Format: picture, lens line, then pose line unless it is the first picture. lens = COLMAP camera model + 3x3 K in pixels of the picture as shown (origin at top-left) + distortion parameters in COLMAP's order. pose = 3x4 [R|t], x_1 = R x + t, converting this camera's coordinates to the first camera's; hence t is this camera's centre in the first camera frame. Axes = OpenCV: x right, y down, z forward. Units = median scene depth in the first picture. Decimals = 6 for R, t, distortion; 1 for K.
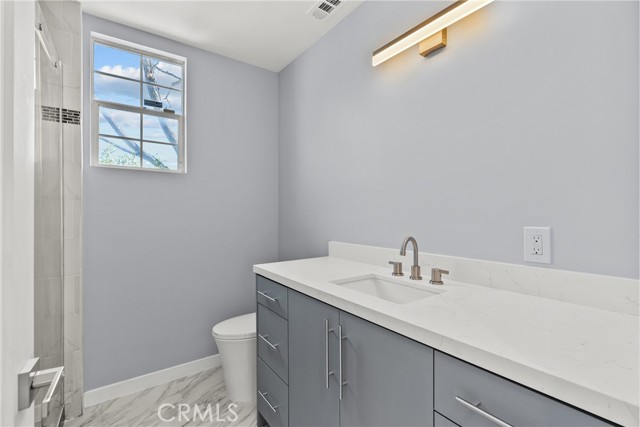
lens RADIAL K [[289.3, 0, 328.9], [0, 289.3, 212.7], [0, 0, 1]] dist [-0.008237, 0.004131]
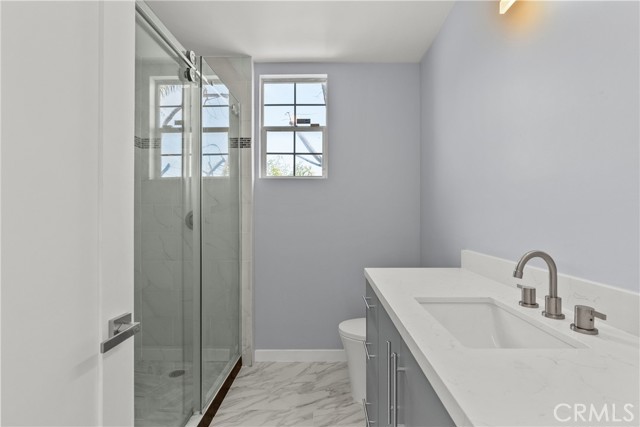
lens RADIAL K [[289.3, 0, 323.0], [0, 289.3, 214.8], [0, 0, 1]] dist [-0.008237, 0.004131]
pose [[0.802246, 0.003793, -0.596982, 0.189253], [-0.003964, 0.999992, 0.001027, 0.001474], [0.596981, 0.001542, 0.802254, 0.121796]]
